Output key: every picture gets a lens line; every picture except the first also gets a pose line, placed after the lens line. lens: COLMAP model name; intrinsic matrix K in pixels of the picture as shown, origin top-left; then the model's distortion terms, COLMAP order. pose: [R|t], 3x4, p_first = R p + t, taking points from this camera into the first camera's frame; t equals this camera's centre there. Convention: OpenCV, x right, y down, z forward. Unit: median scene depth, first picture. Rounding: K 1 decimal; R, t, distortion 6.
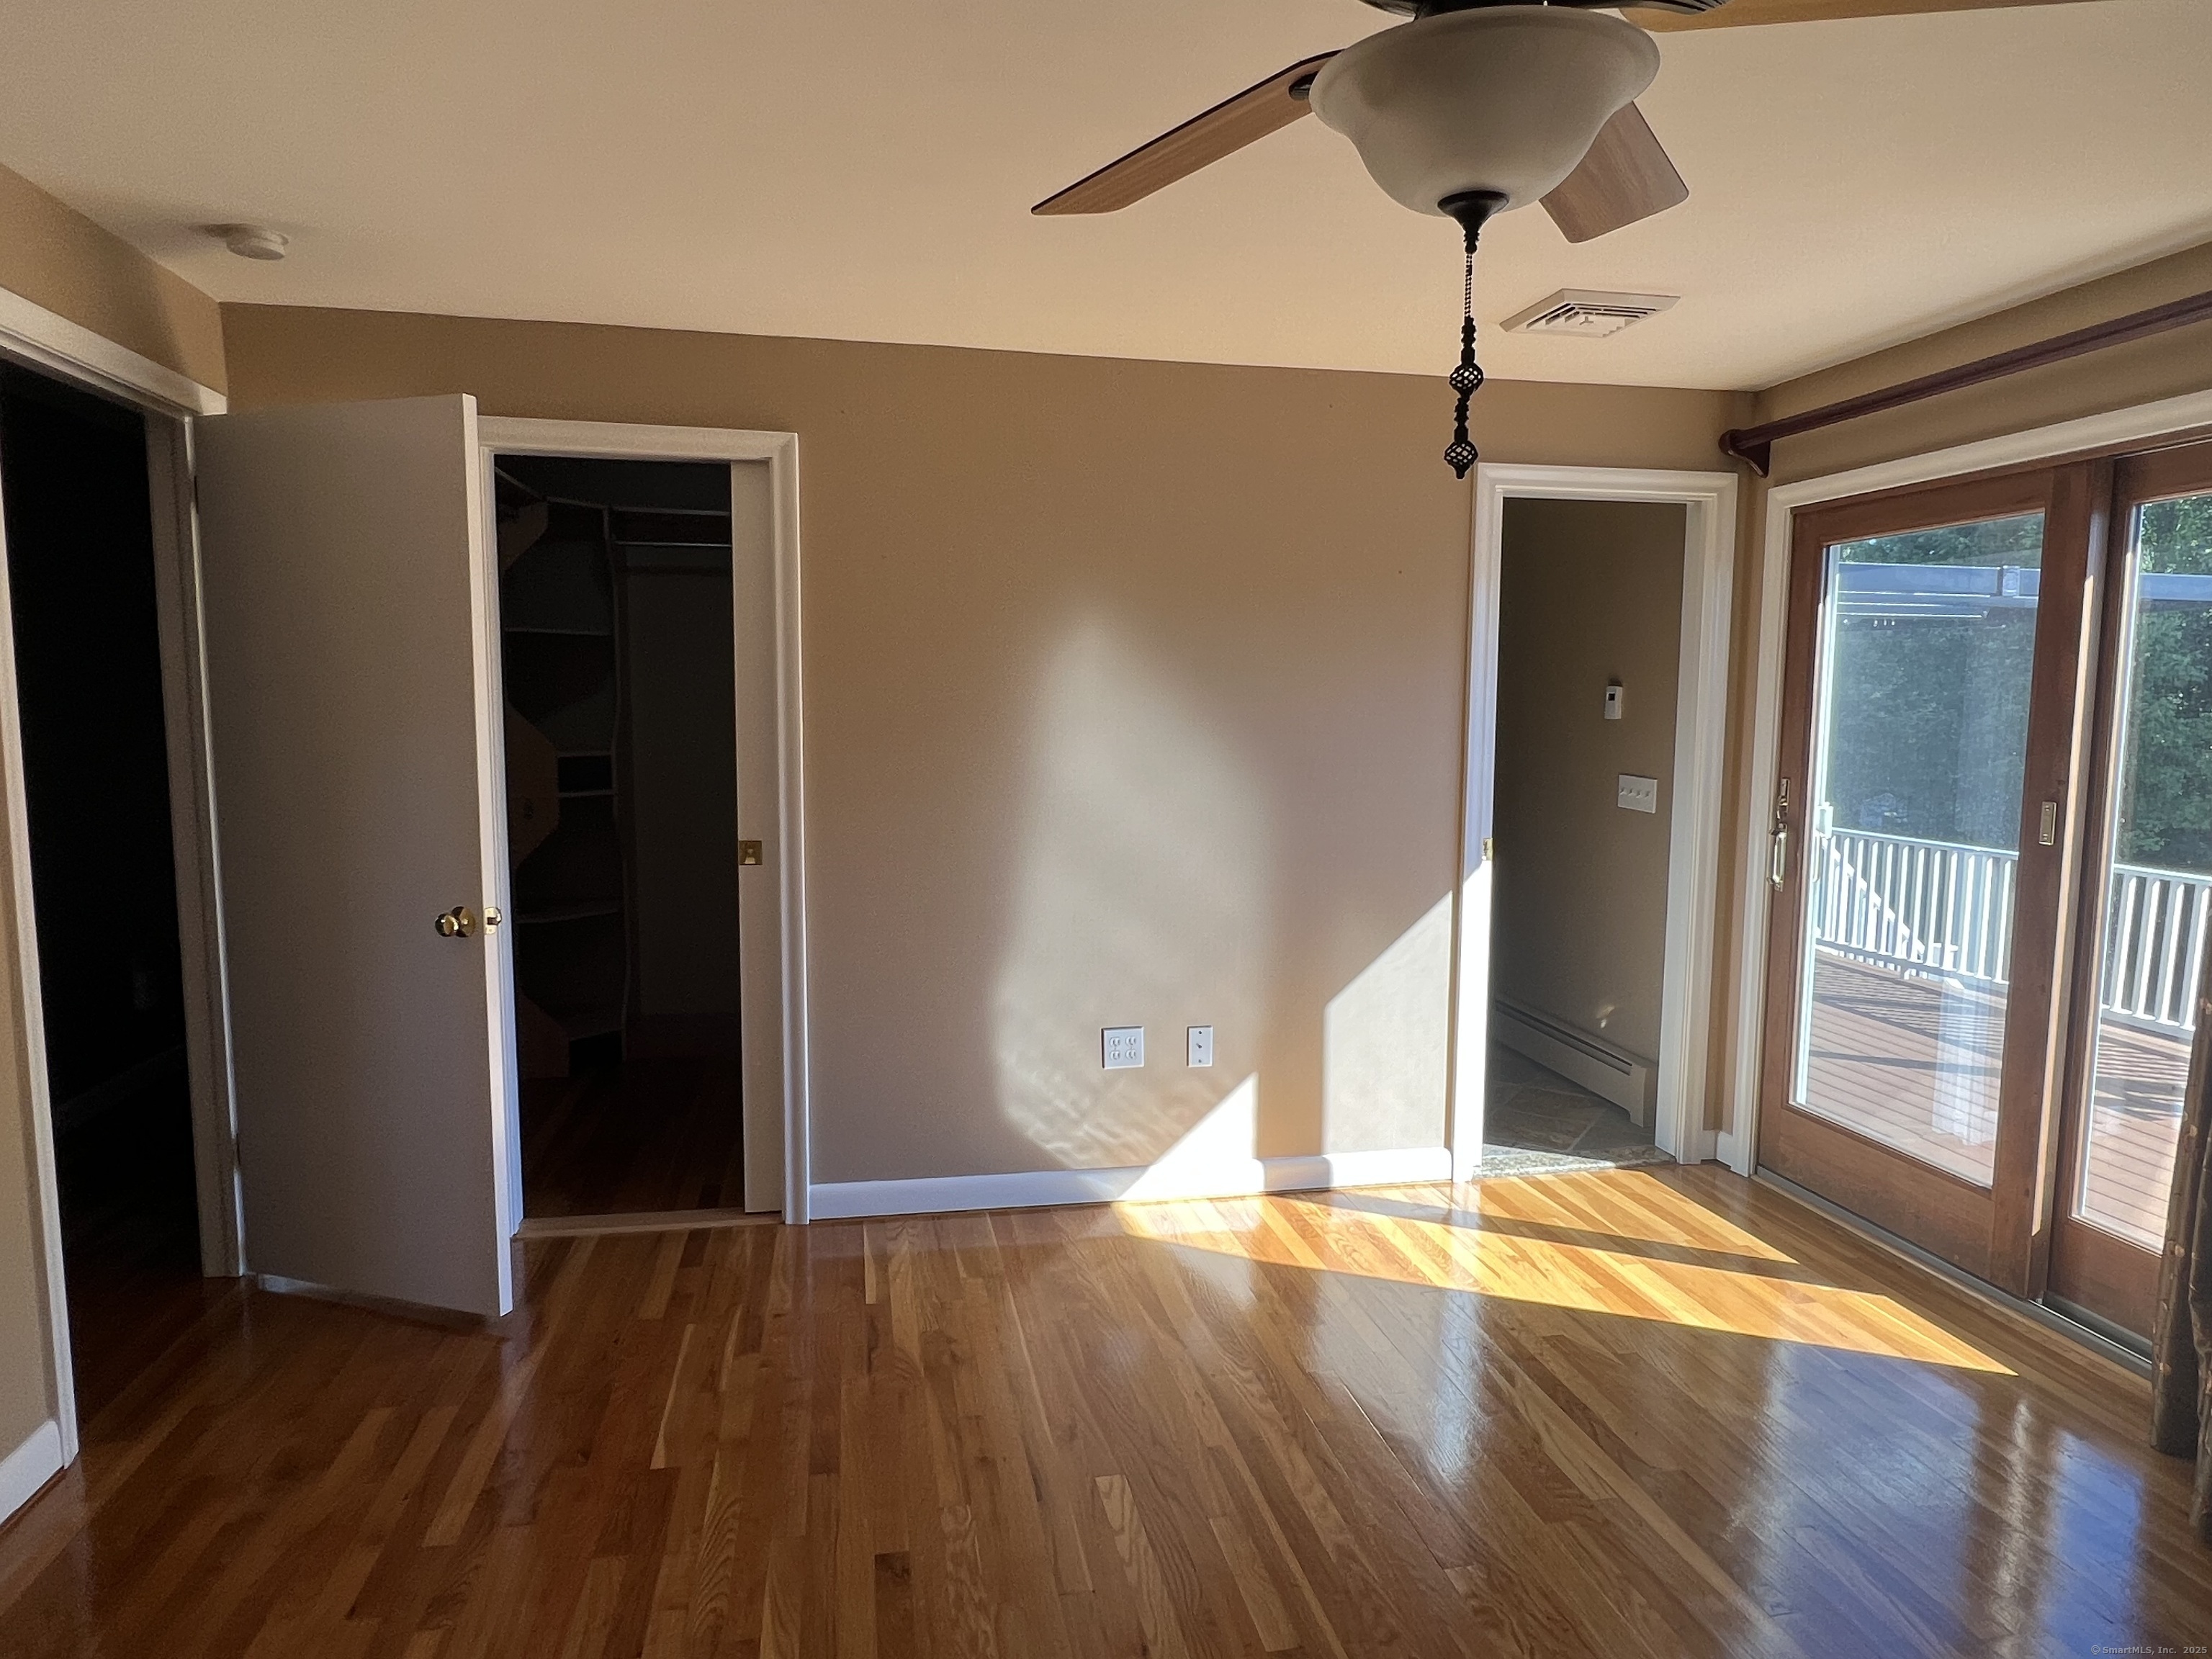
lens RADIAL K [[1318.0, 0, 1106.0], [0, 1318.0, 829.5], [0, 0, 1]] dist [-0.000150, -0.000183]
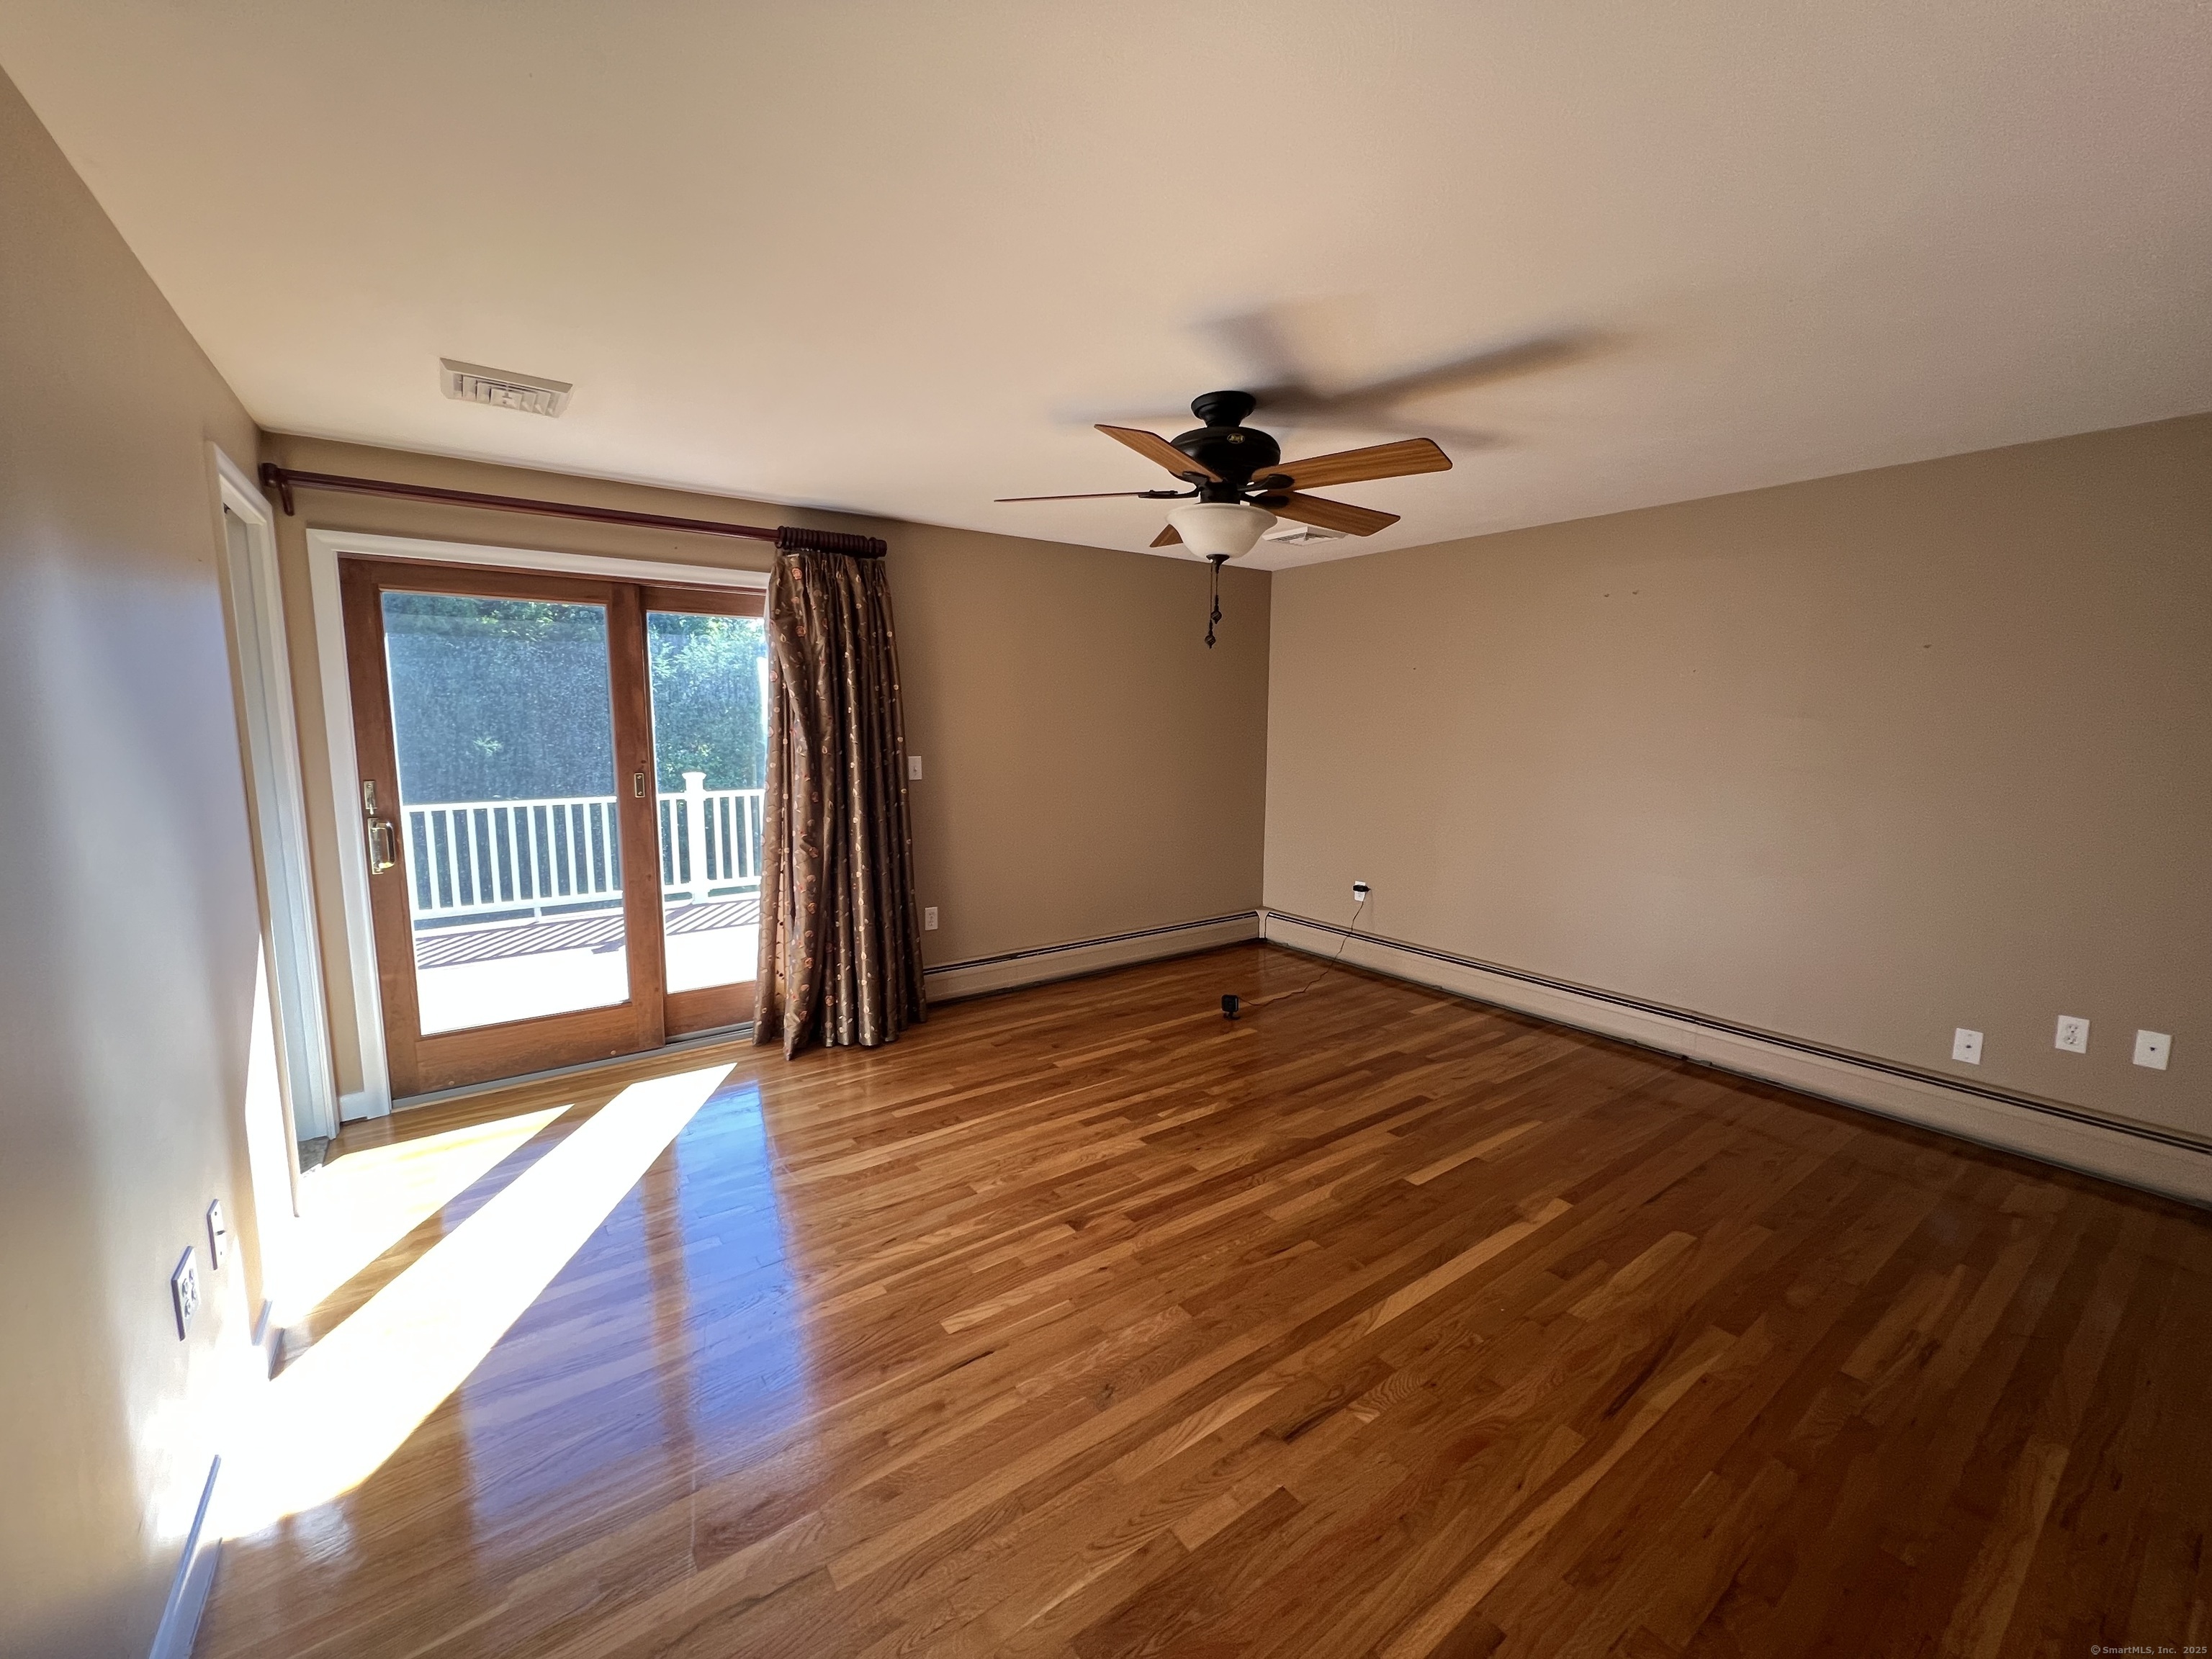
lens RADIAL K [[884.7, 0, 1106.0], [0, 884.7, 829.5], [0, 0, 1]] dist [-0.014133, -0.000135]
pose [[-0.428161, -0.123216, 0.895263, -0.541254], [0.079122, 0.981746, 0.172959, -0.088074], [-0.900232, 0.144889, -0.410597, 0.791510]]
